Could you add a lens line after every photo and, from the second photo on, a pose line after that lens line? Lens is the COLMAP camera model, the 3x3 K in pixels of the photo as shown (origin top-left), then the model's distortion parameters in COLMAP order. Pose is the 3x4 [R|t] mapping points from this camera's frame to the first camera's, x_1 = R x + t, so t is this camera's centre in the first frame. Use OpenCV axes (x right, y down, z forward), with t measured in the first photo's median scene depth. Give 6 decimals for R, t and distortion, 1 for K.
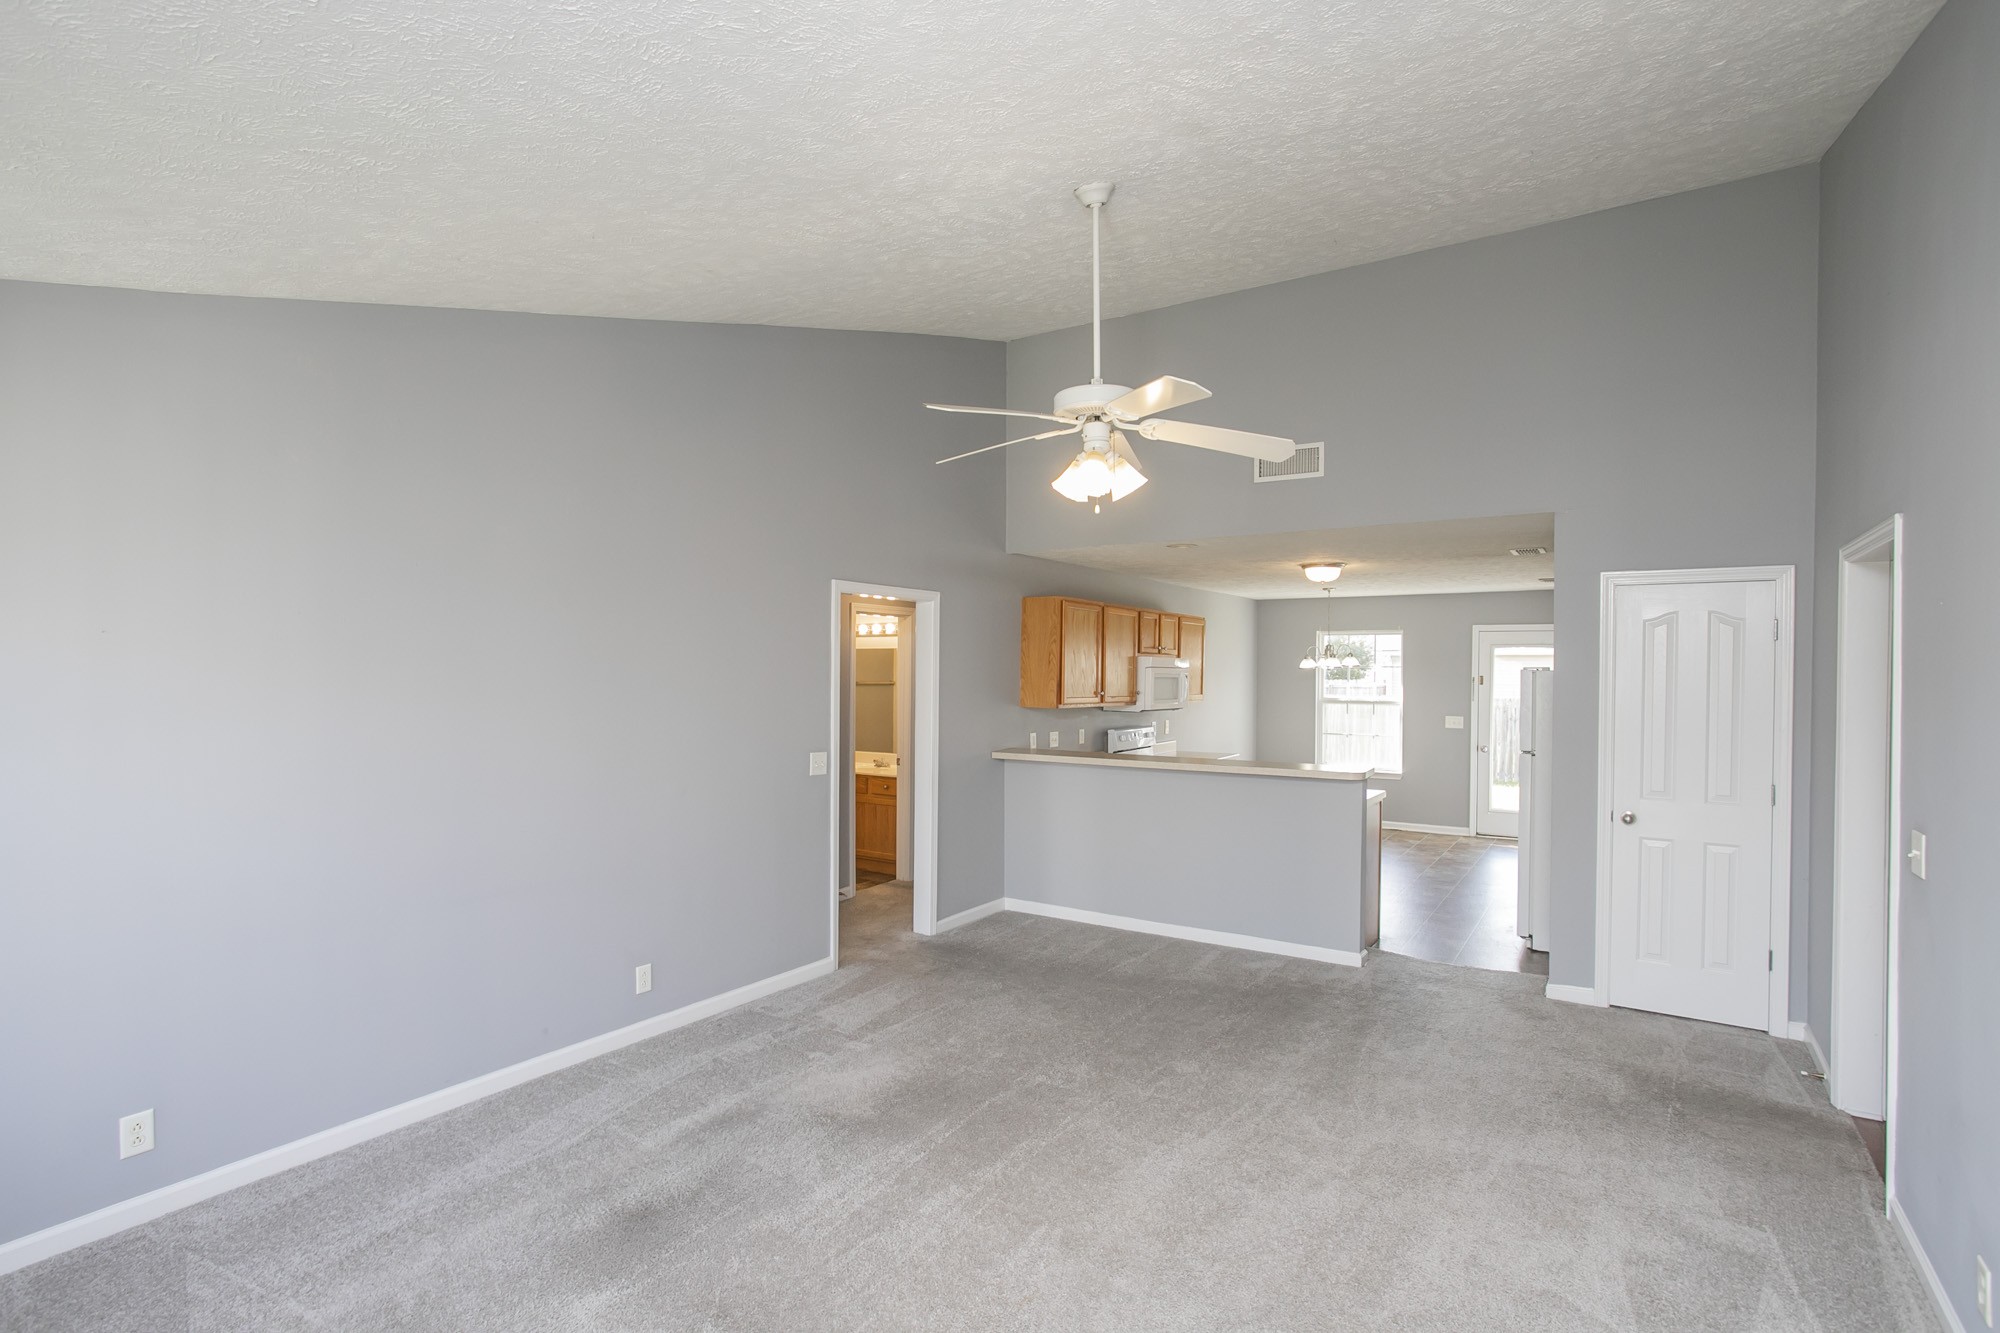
lens RADIAL K [[967.9, 0, 1000.0], [0, 967.9, 666.5], [0, 0, 1]] dist [-0.001035, 0.000231]
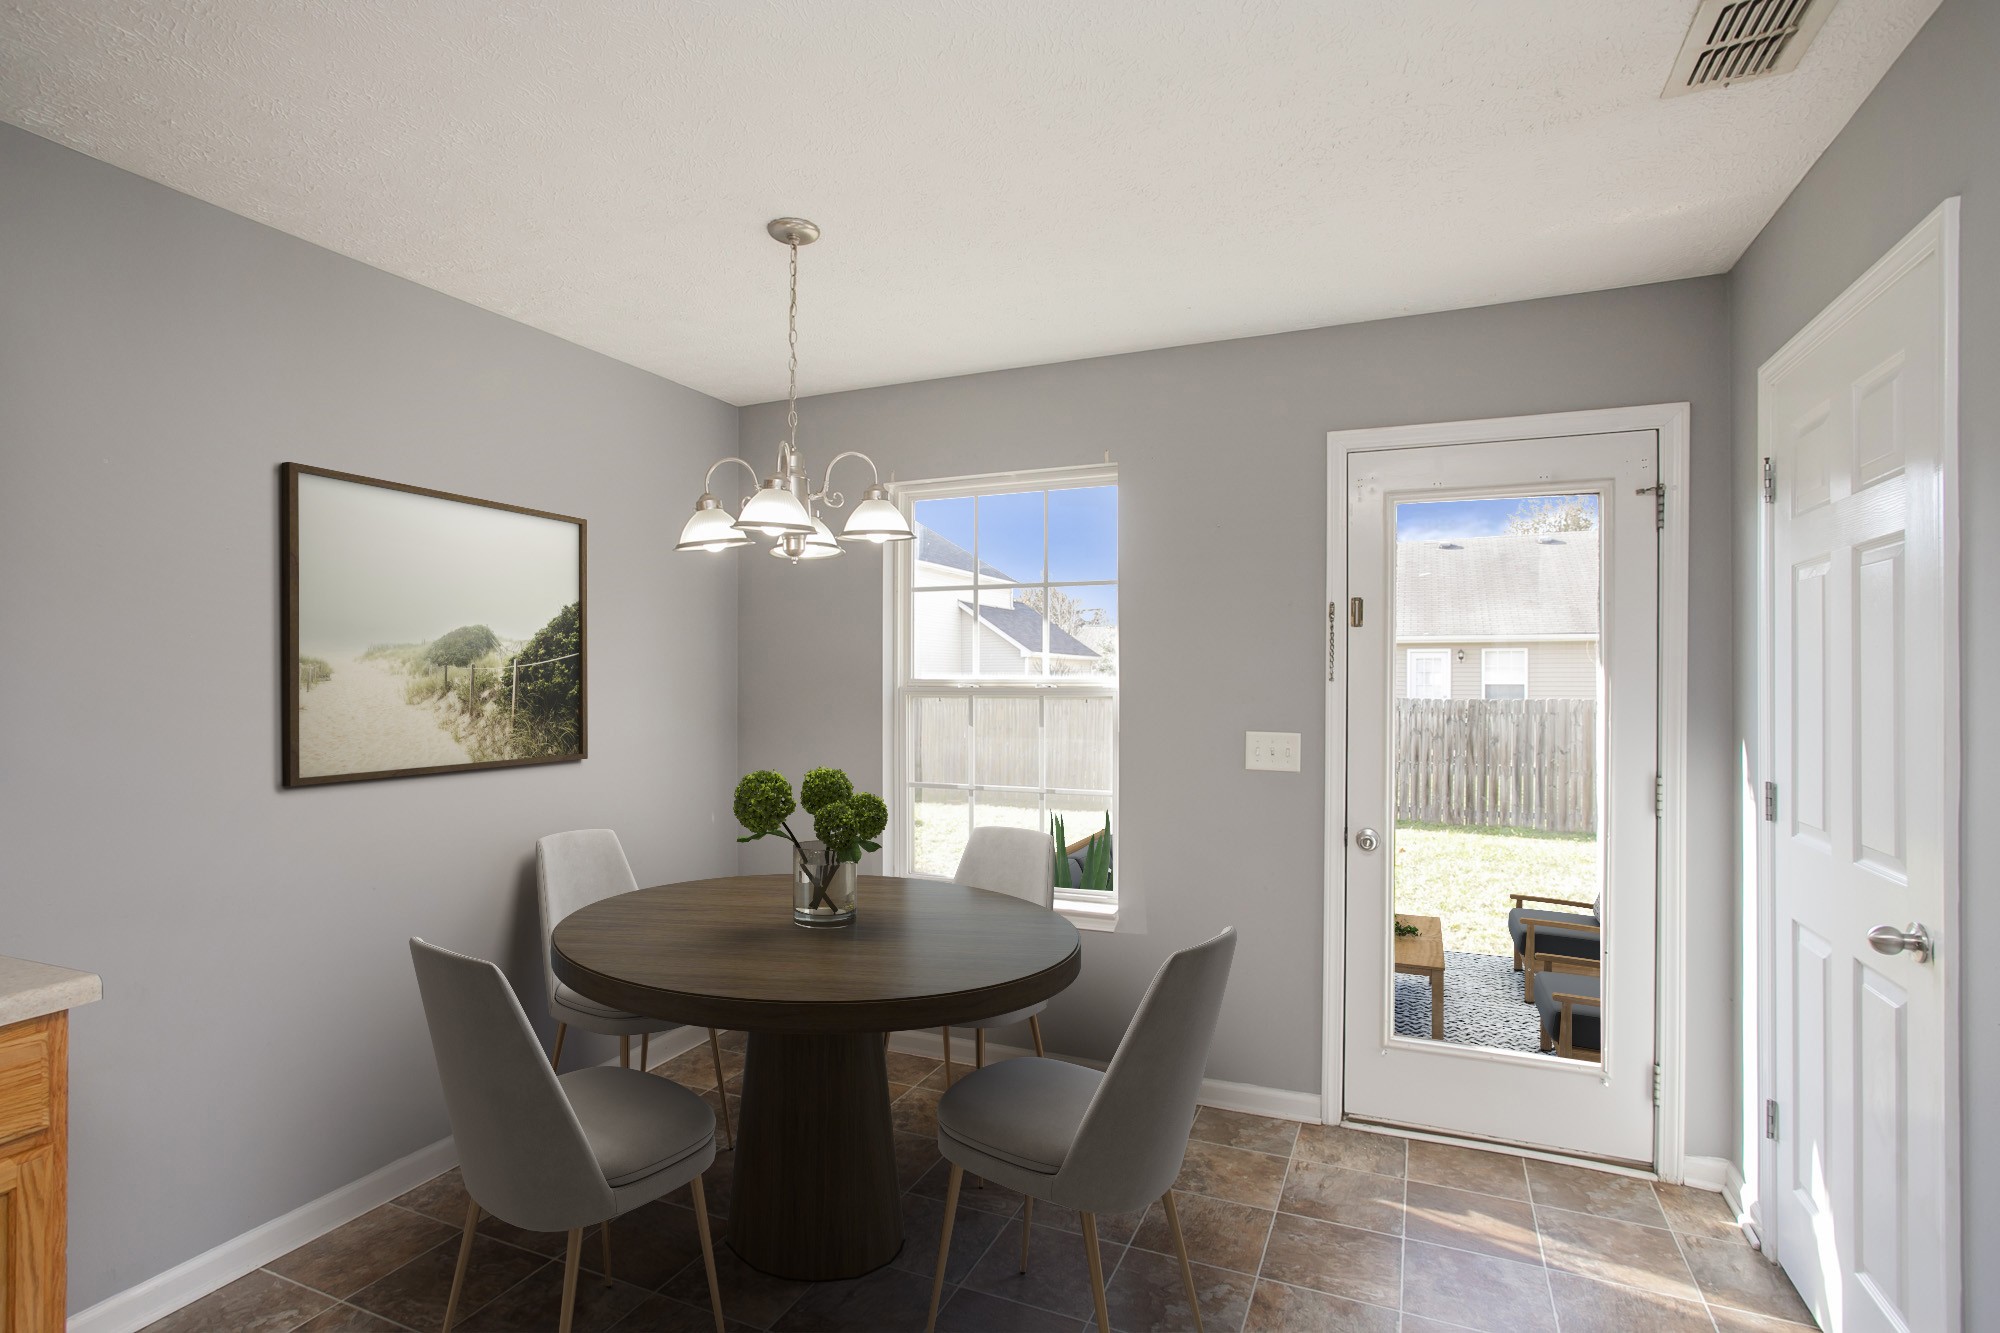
lens RADIAL K [[967.9, 0, 1000.0], [0, 967.9, 666.5], [0, 0, 1]] dist [-0.001035, 0.000231]
pose [[0.986725, -0.006114, 0.162284, 0.333436], [0.007510, 0.999940, -0.007992, 0.032302], [-0.162225, 0.009104, 0.986712, 0.709294]]
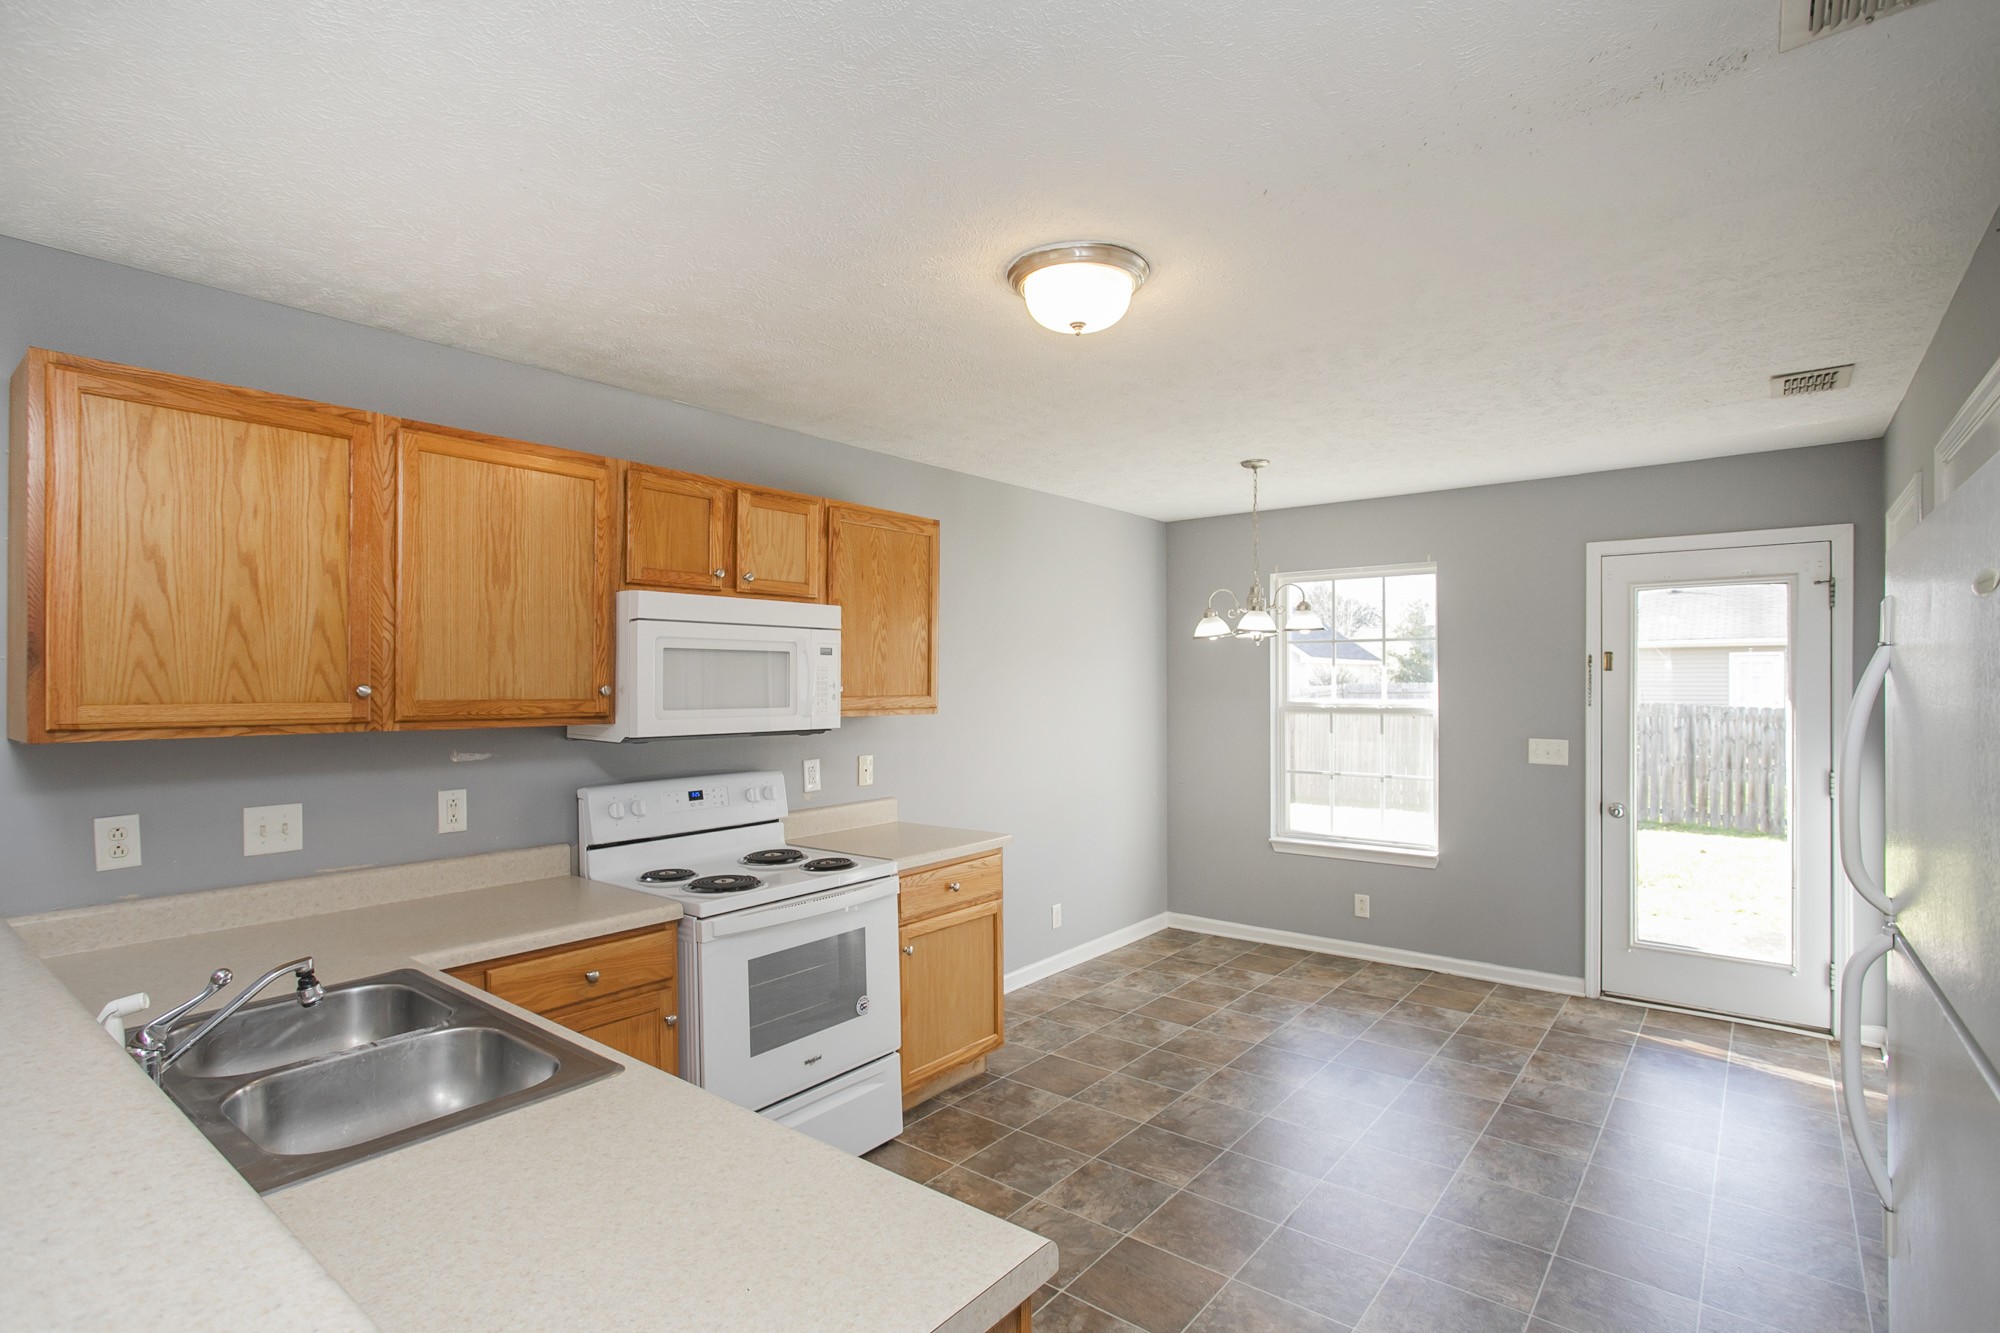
lens RADIAL K [[960.0, 0, 1025.6], [0, 960.0, 675.7], [0, 0, 1]] dist [0.019229, 0.000662]
pose [[0.996639, -0.012434, -0.080965, 0.254042], [0.012244, 0.999921, -0.002849, 0.018855], [0.080994, 0.001848, 0.996713, 0.510291]]
